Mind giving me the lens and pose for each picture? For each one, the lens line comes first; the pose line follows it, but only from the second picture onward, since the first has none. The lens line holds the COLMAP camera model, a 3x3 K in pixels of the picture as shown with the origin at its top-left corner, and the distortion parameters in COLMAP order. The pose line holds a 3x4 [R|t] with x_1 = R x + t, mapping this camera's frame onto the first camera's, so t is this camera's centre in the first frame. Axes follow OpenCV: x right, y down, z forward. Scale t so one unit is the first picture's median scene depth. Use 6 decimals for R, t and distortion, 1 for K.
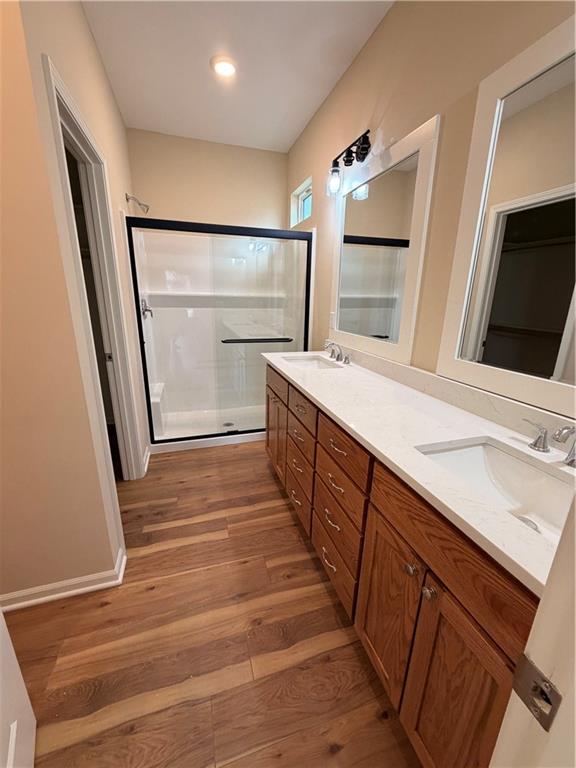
lens RADIAL K [[305.6, 0, 288.0], [0, 305.6, 384.0], [0, 0, 1]] dist [-0.000108, -0.000213]
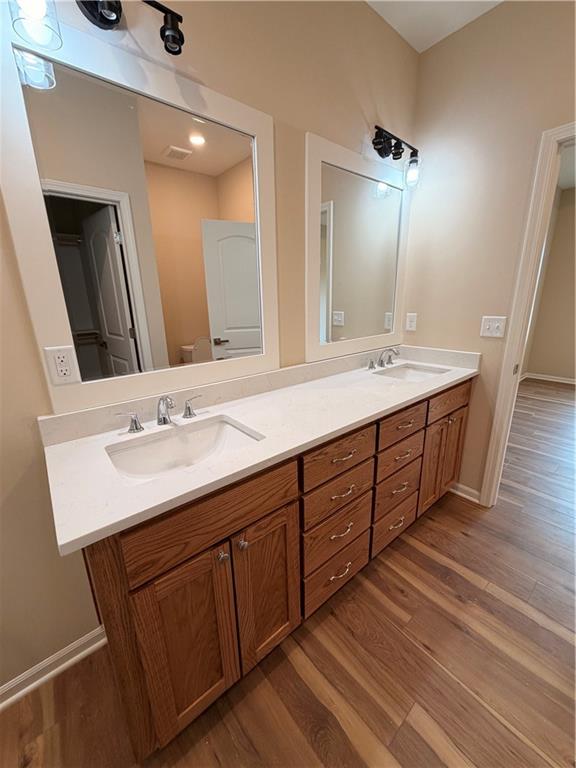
lens RADIAL K [[305.6, 0, 288.0], [0, 305.6, 384.0], [0, 0, 1]] dist [-0.000108, -0.000213]
pose [[-0.387672, -0.251784, 0.886744, -0.562627], [0.266709, 0.890189, 0.369364, -0.411783], [-0.882370, 0.379695, -0.277949, 1.378827]]
